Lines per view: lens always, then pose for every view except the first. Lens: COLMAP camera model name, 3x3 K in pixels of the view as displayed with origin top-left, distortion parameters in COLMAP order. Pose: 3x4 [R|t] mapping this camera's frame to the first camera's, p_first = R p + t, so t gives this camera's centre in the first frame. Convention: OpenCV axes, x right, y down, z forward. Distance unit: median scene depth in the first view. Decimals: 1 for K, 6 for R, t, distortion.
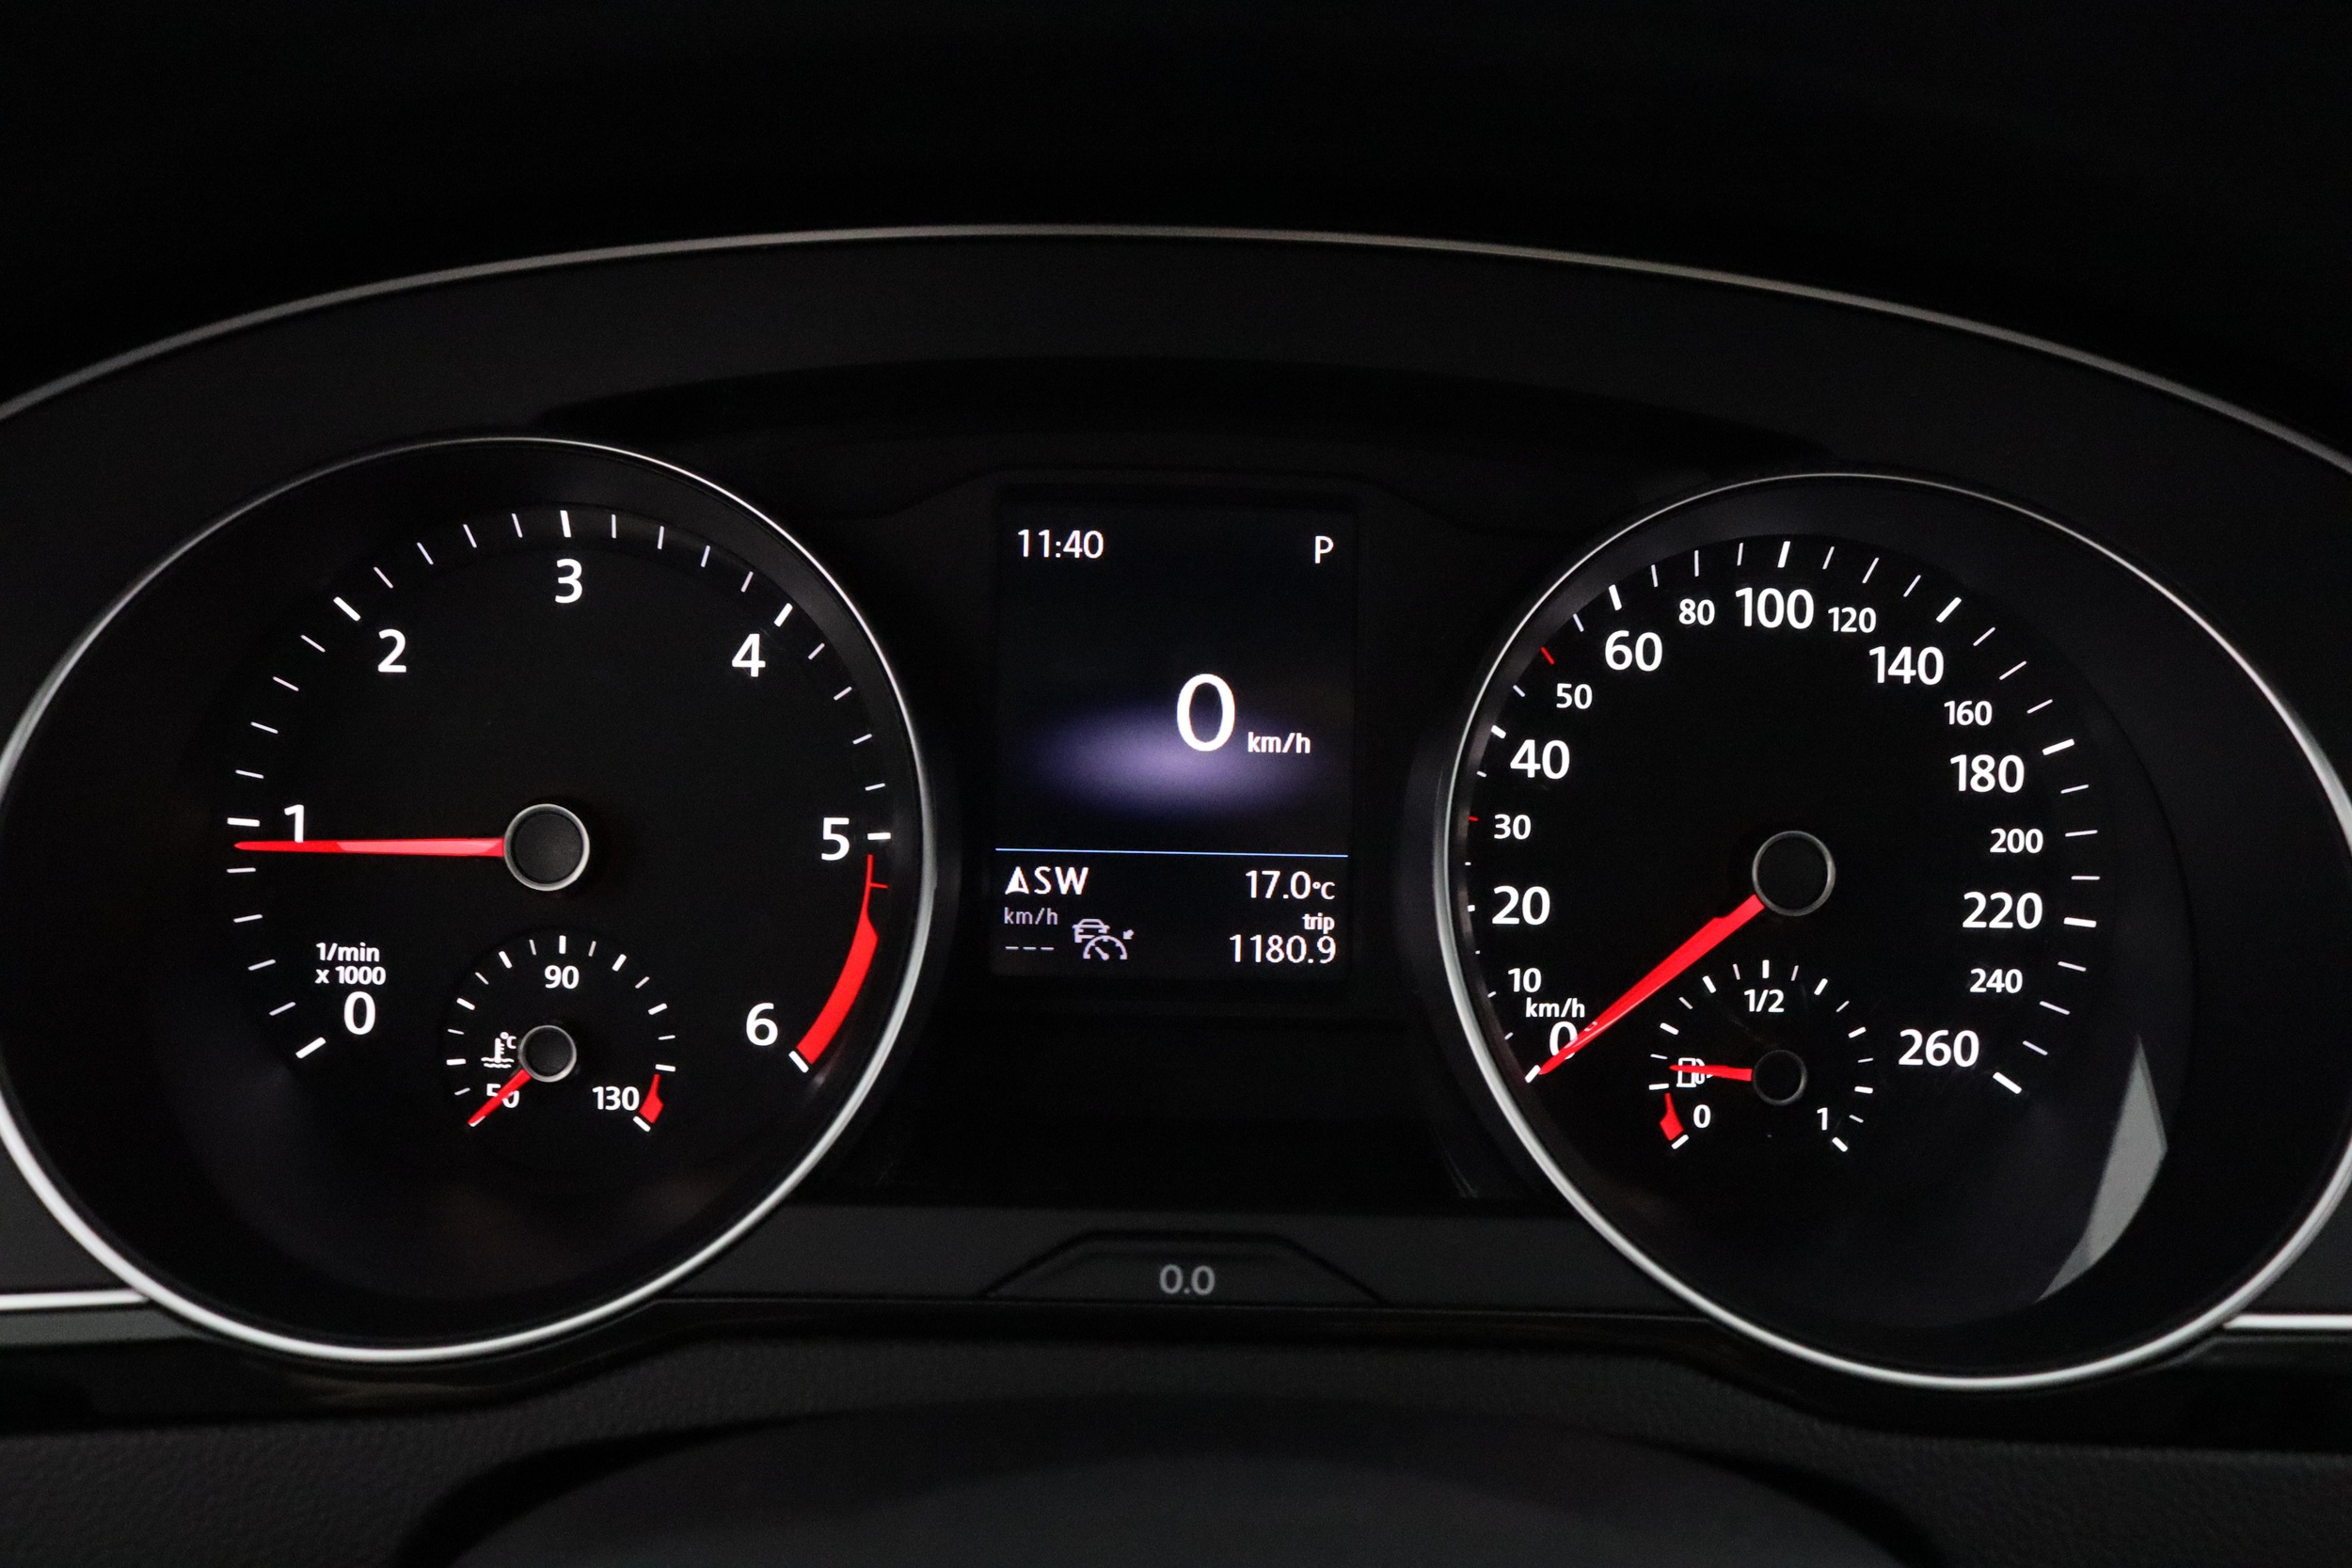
lens RADIAL K [[2185.4, 0, 1176.0], [0, 2185.4, 784.0], [0, 0, 1]] dist [-0.002966, -0.001425]
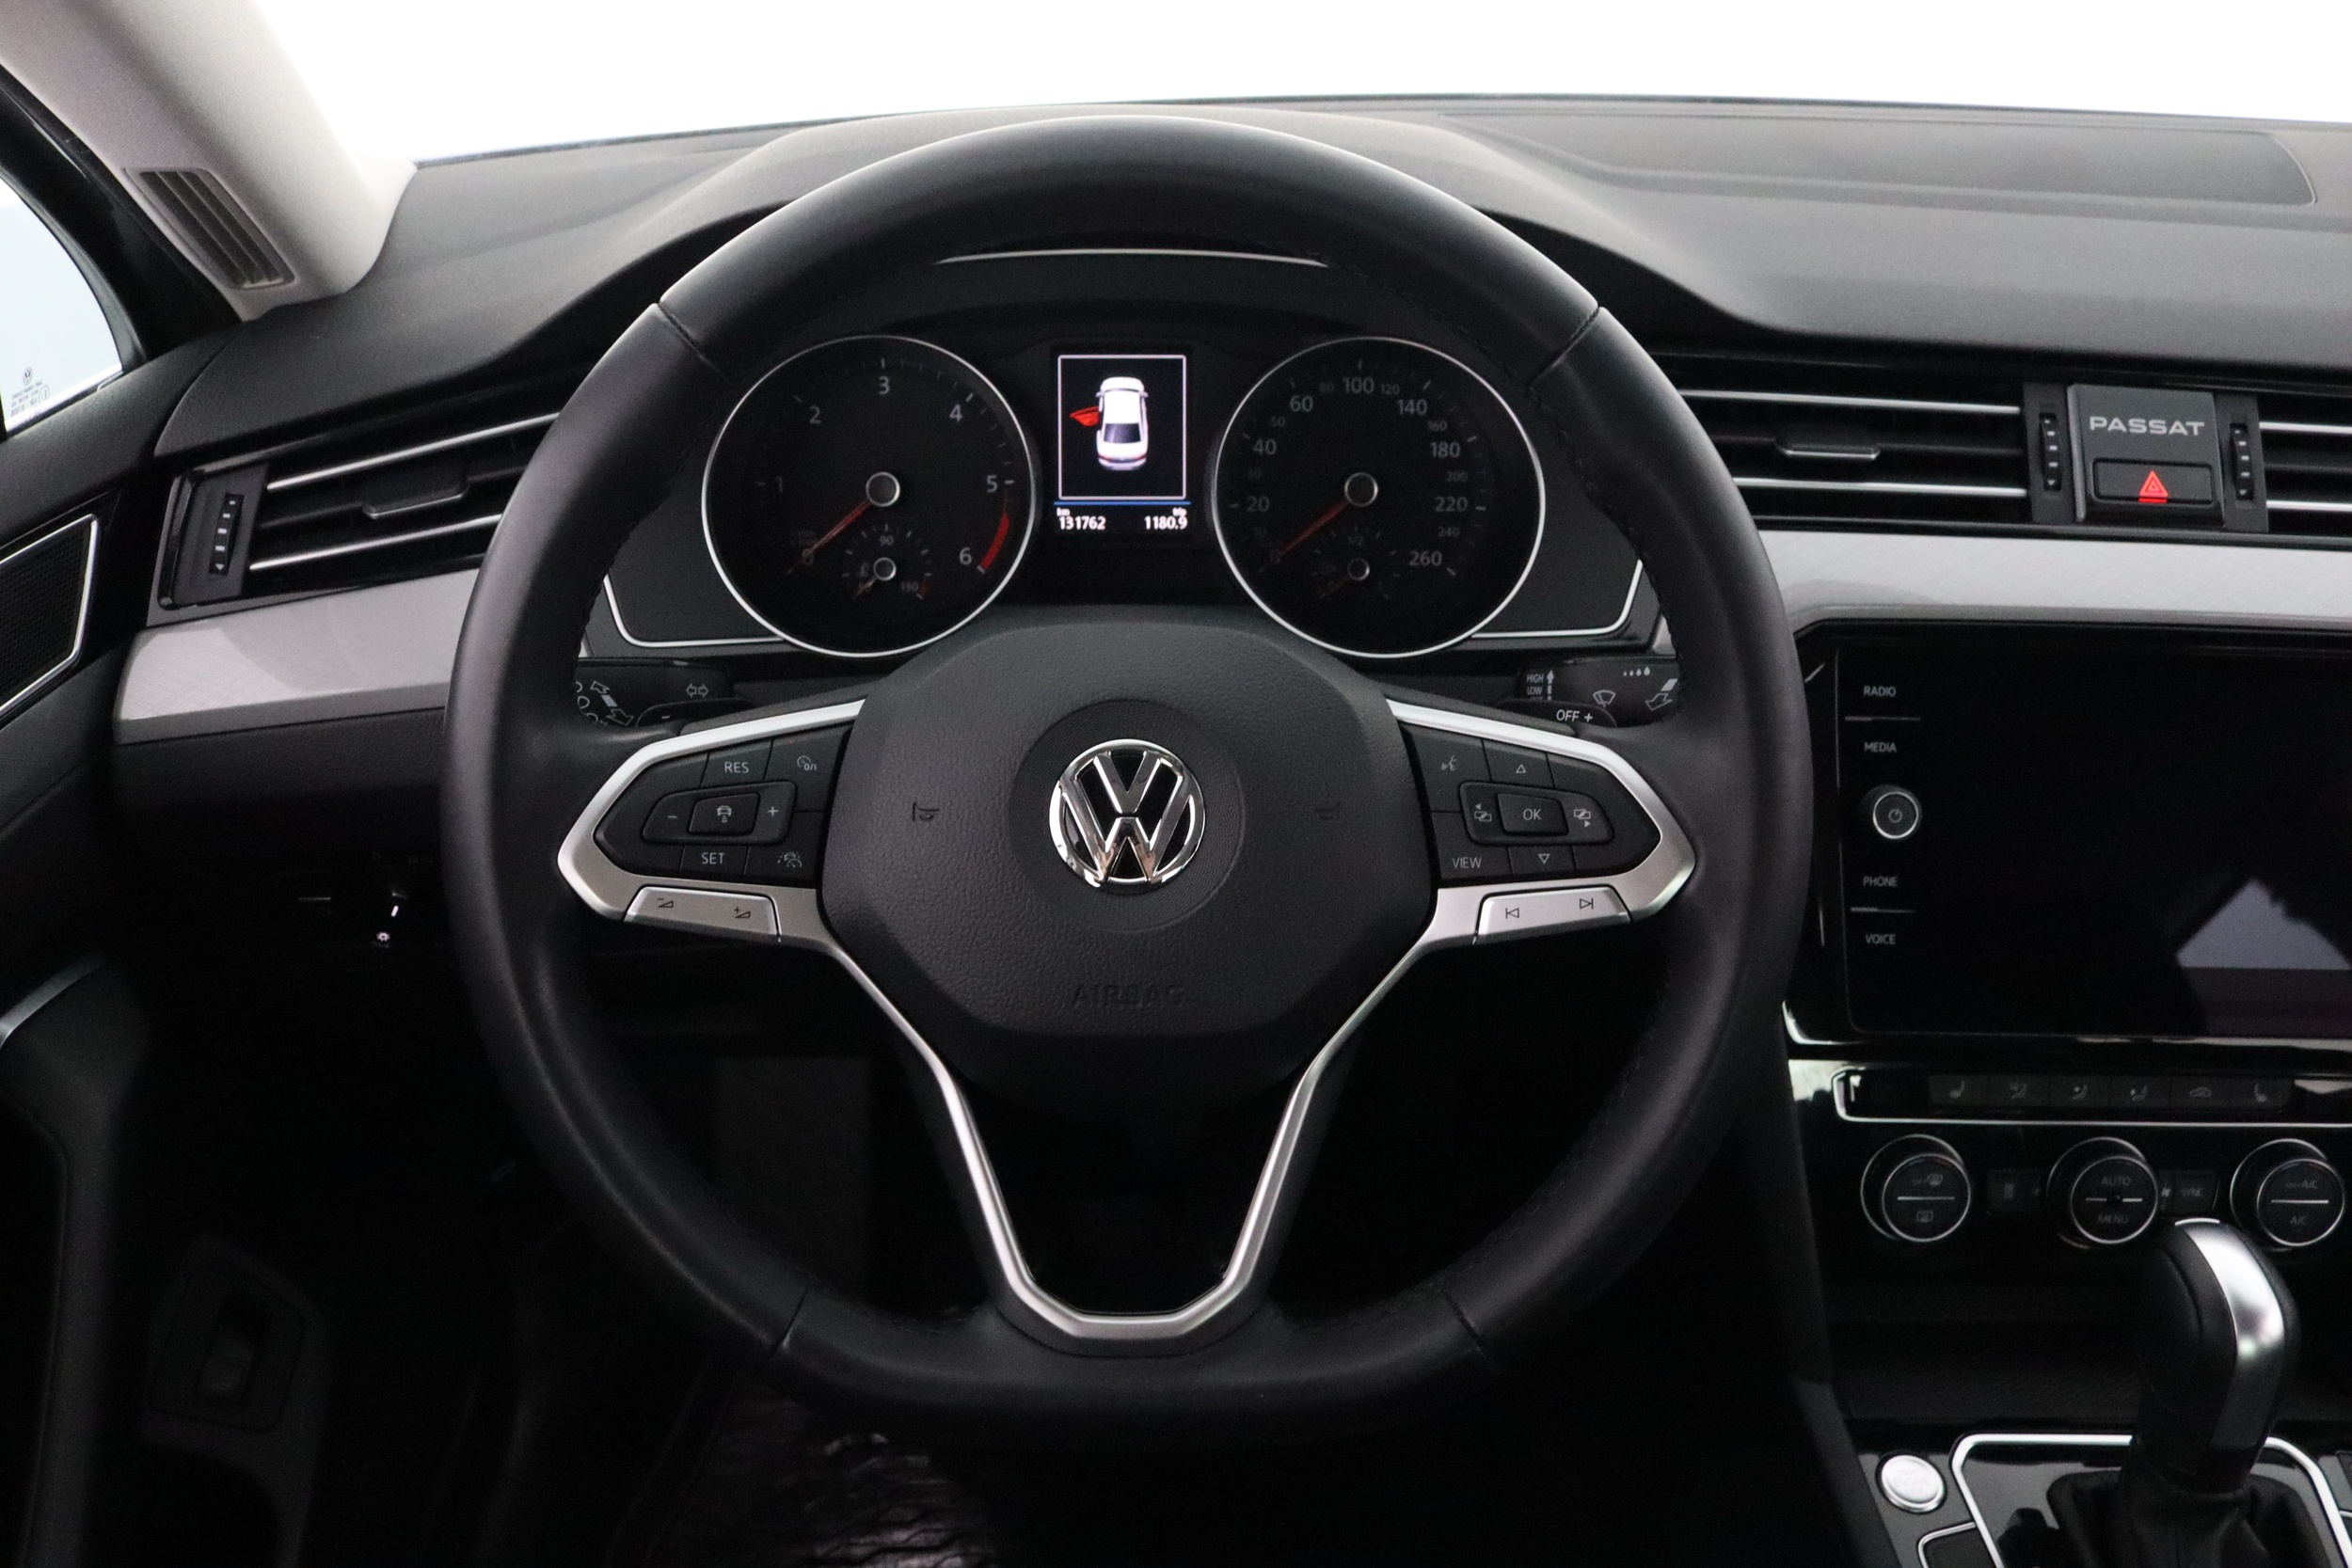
lens RADIAL K [[1950.6, 0, 1122.7], [0, 1950.6, 784.2], [0, 0, 1]] dist [-0.186043, 0.158115]
pose [[0.999413, -0.016278, -0.030132, 0.061865], [0.021175, 0.985201, 0.170092, -0.011637], [0.026917, -0.170630, 0.984967, -1.309274]]
